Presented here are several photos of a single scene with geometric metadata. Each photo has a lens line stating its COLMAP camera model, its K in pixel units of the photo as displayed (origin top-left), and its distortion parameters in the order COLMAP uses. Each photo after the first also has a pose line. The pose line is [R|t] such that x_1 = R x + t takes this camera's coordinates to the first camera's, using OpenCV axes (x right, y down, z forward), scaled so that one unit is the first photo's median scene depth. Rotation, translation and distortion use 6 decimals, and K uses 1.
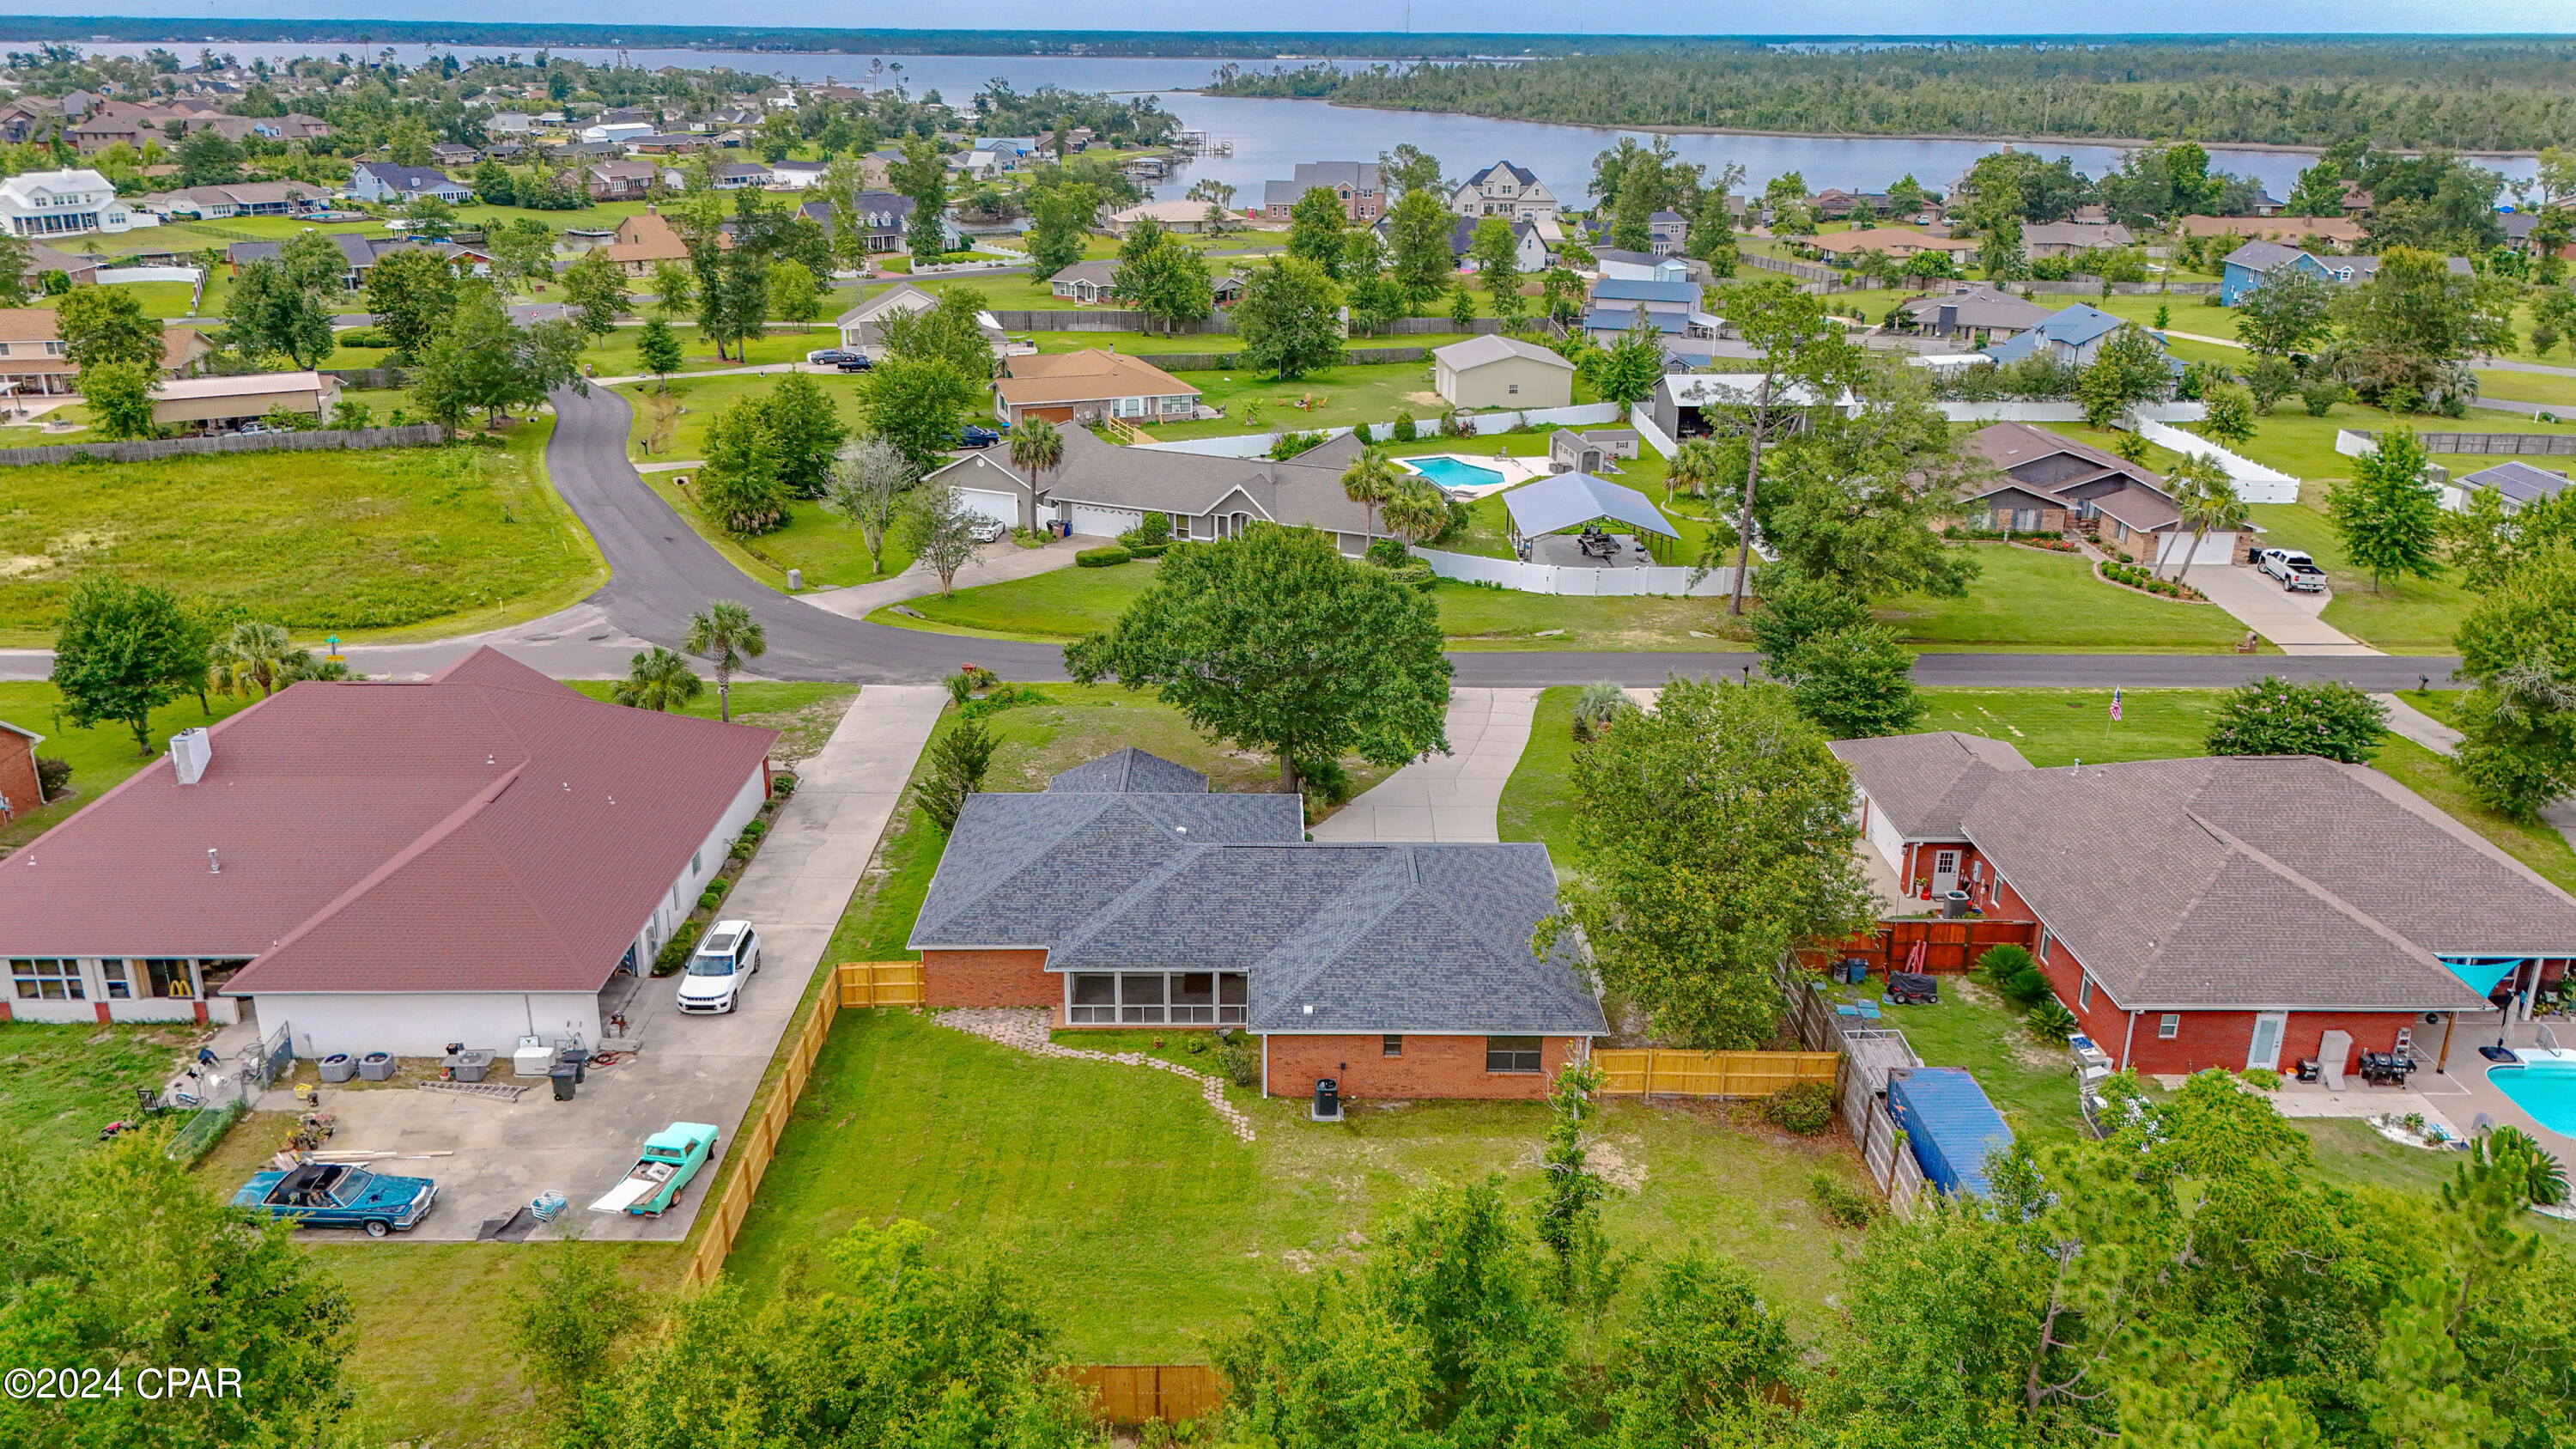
lens RADIAL K [[1894.5, 0, 1280.9], [0, 1894.5, 722.4], [0, 0, 1]] dist [0.098185, -0.110795]
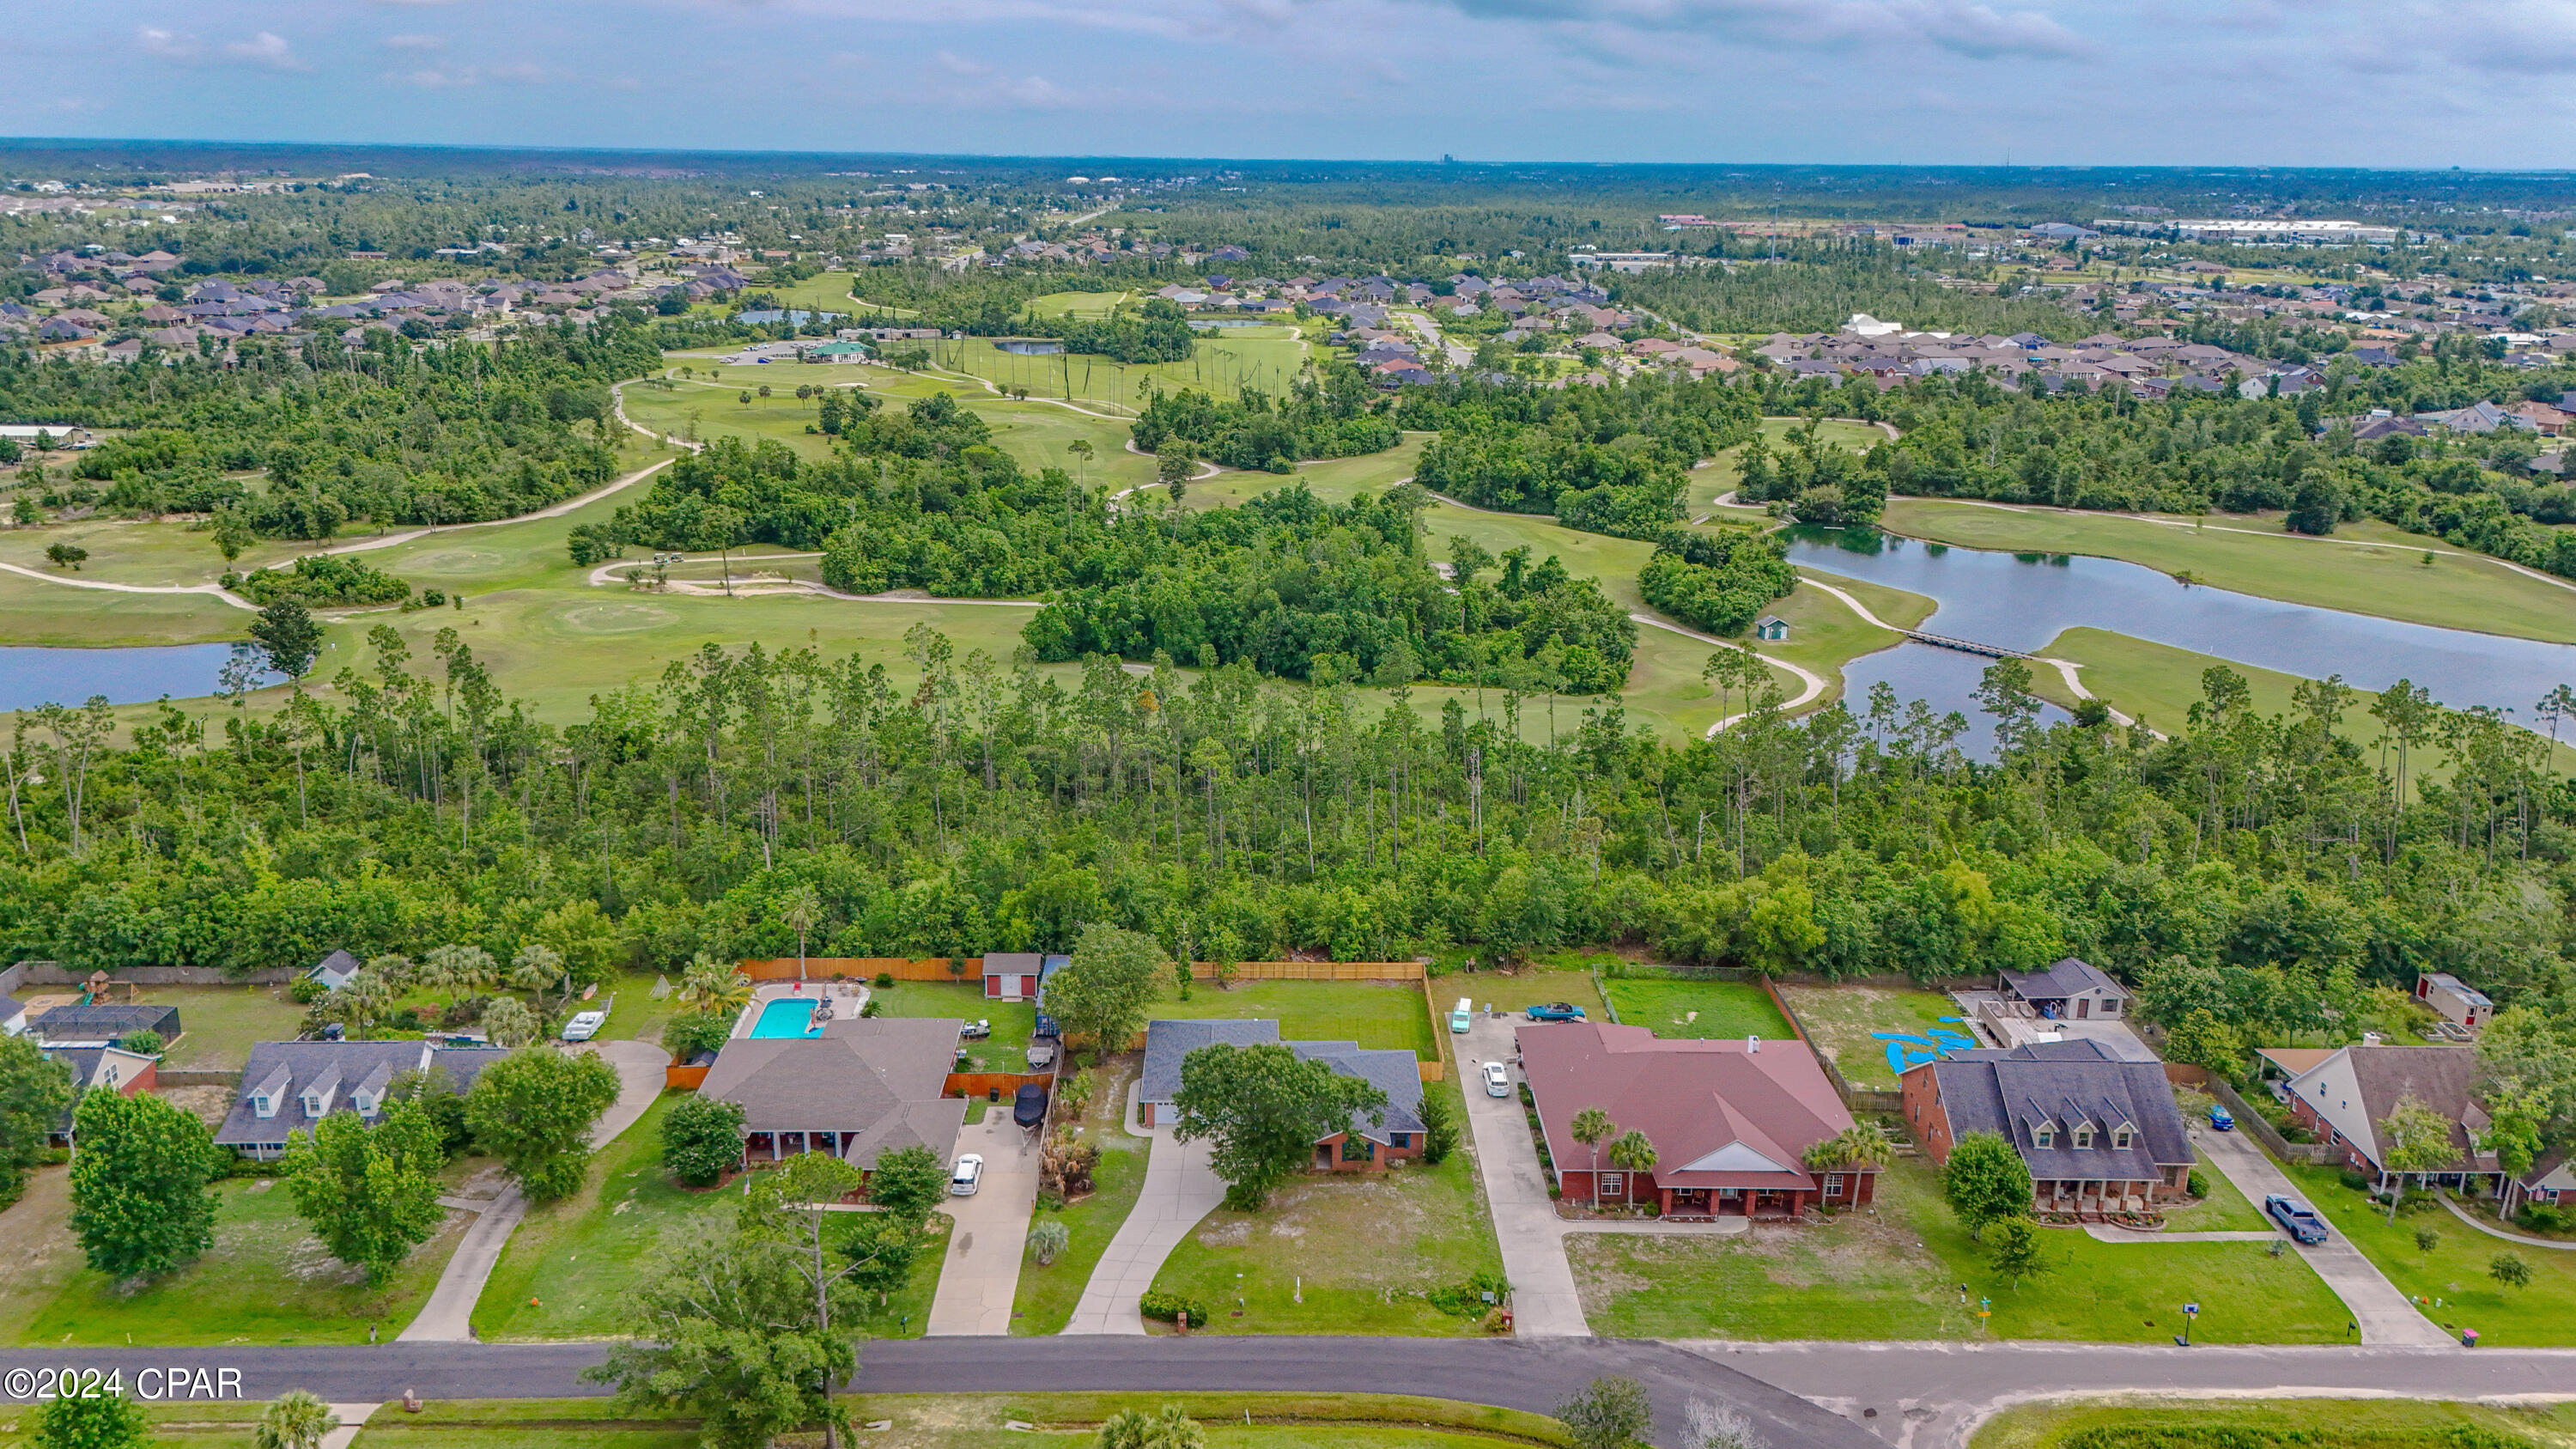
lens RADIAL K [[1894.5, 0, 1280.9], [0, 1894.5, 722.4], [0, 0, 1]] dist [0.098185, -0.110795]
pose [[-0.999823, -0.011185, -0.015102, 0.018458], [-0.017963, 0.804900, 0.593138, -1.421613], [0.005522, 0.593305, -0.804959, 2.289567]]
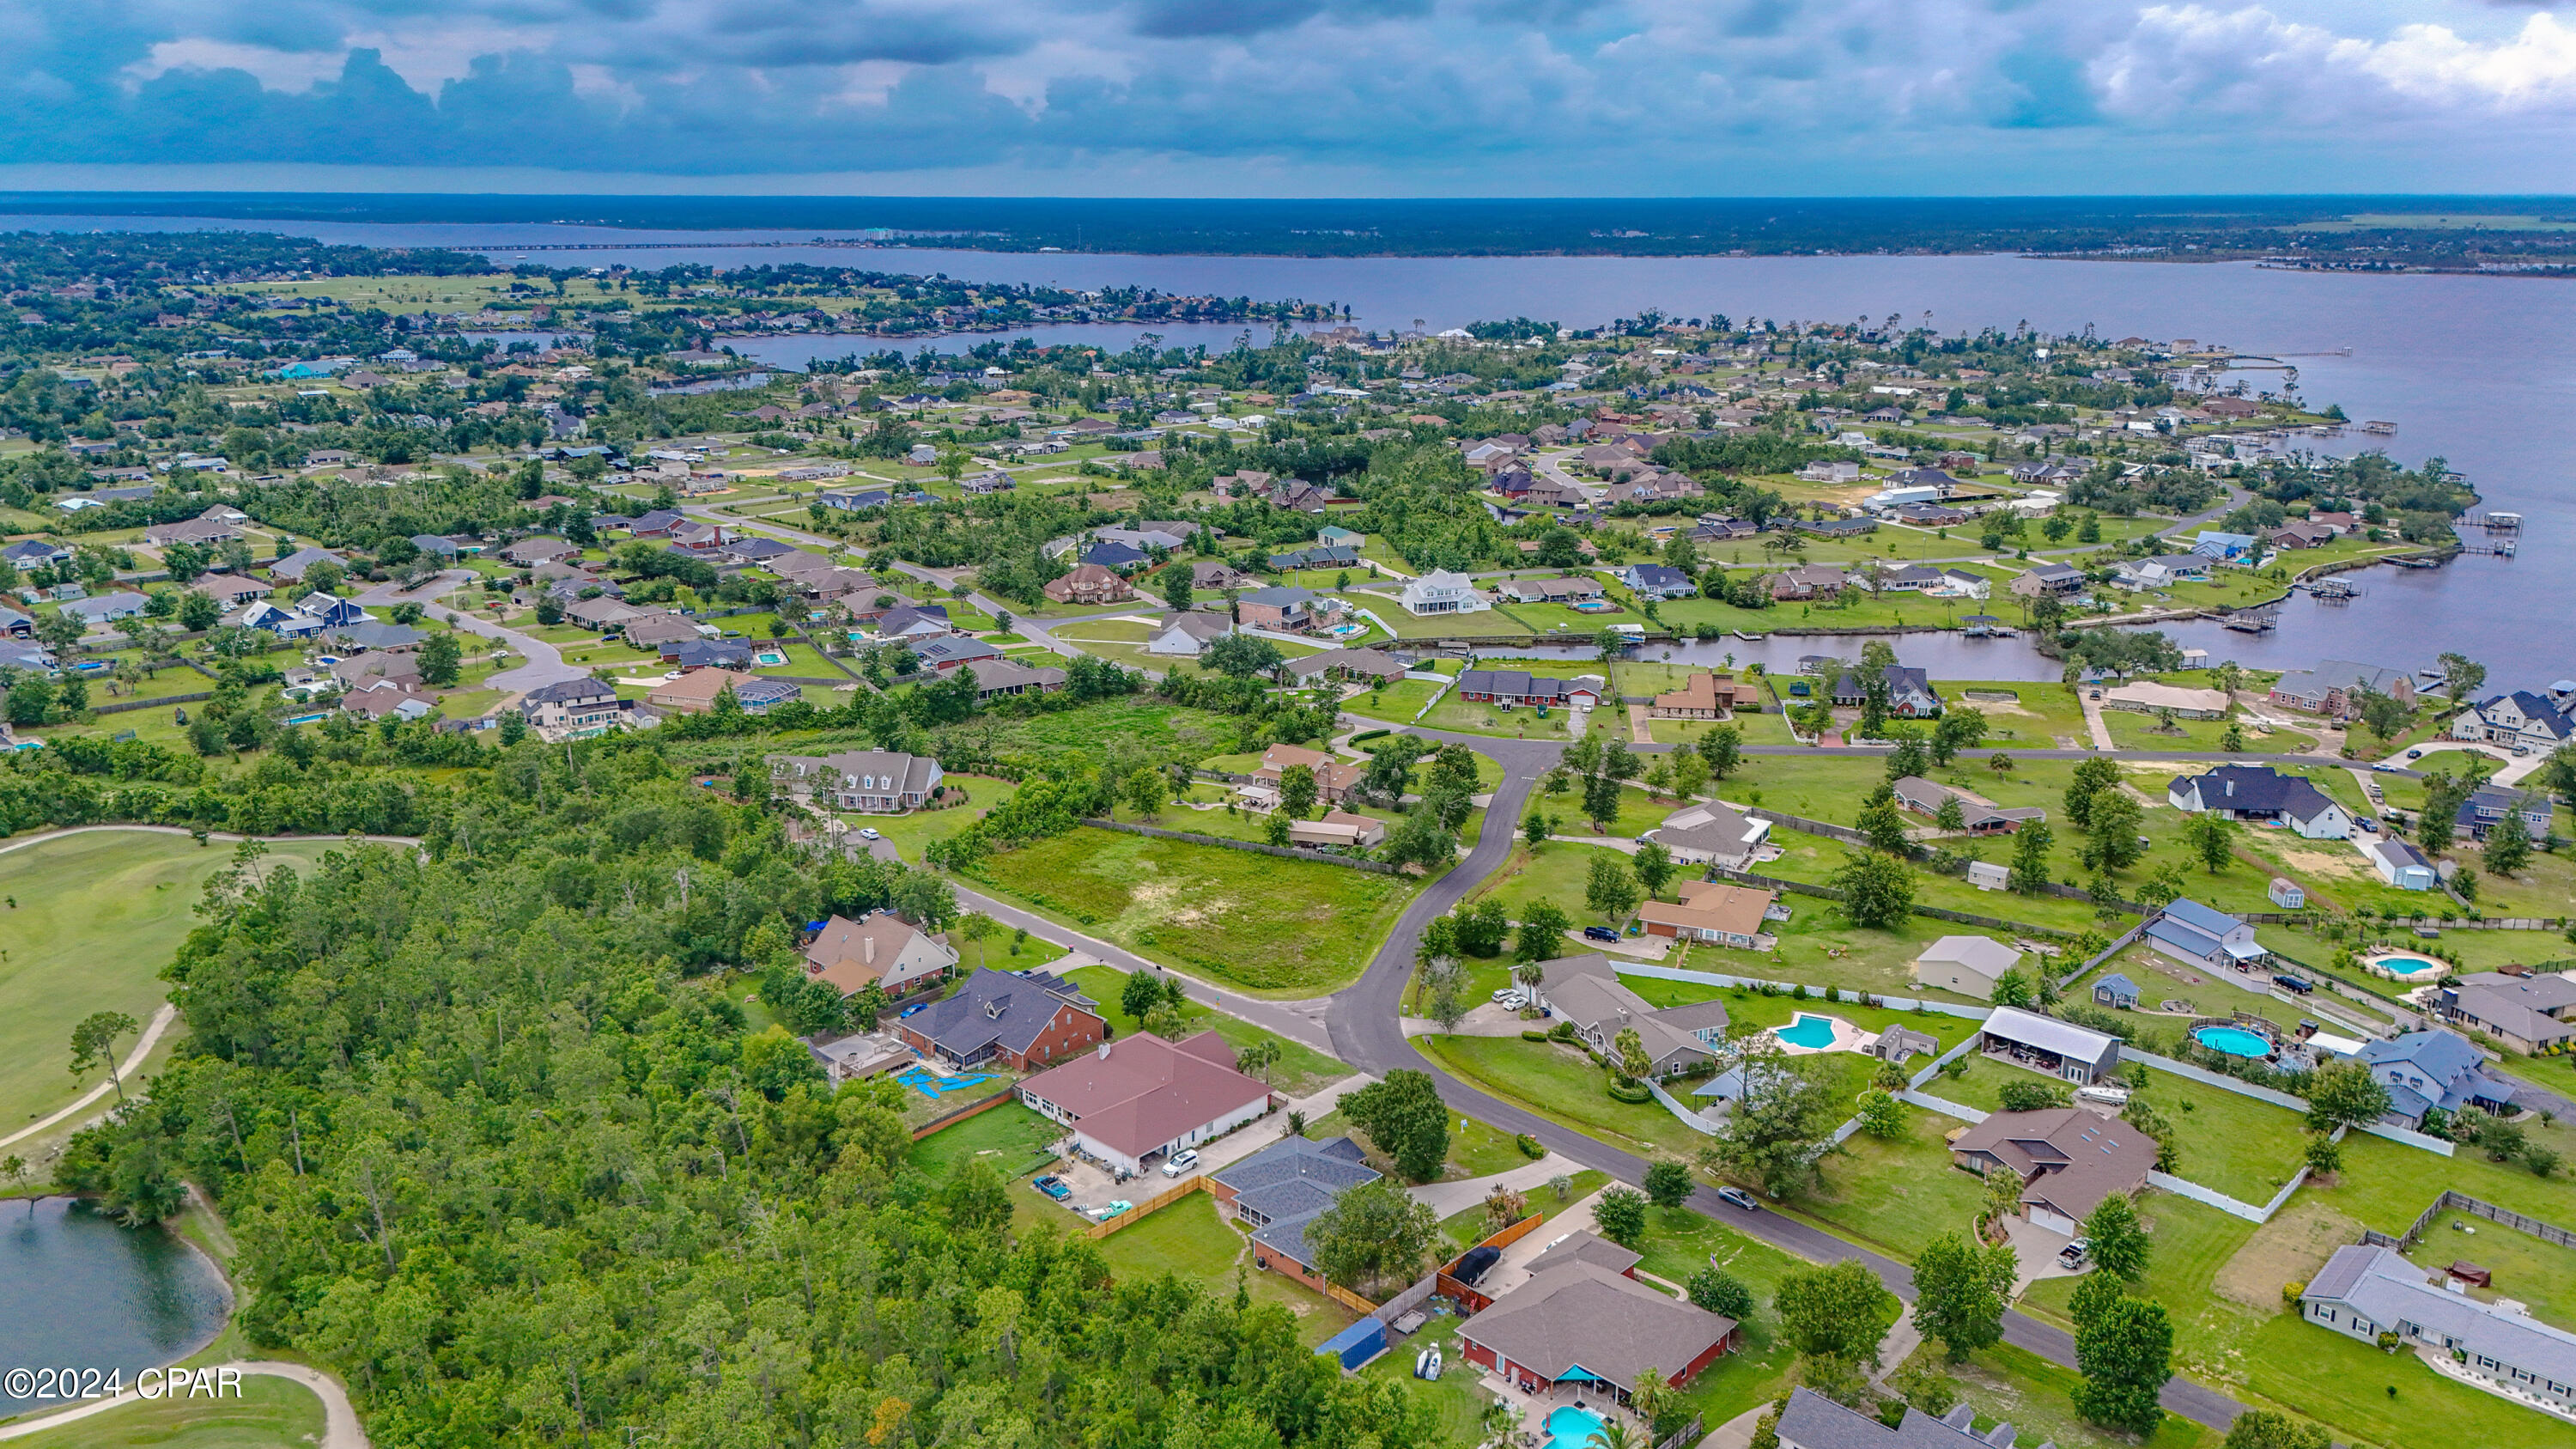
lens RADIAL K [[1894.5, 0, 1280.9], [0, 1894.5, 722.4], [0, 0, 1]] dist [0.098185, -0.110795]
pose [[0.717268, 0.183575, -0.672181, 1.647028], [-0.233850, 0.972142, 0.015959, -0.611434], [0.656385, 0.145742, 0.740215, -1.247632]]
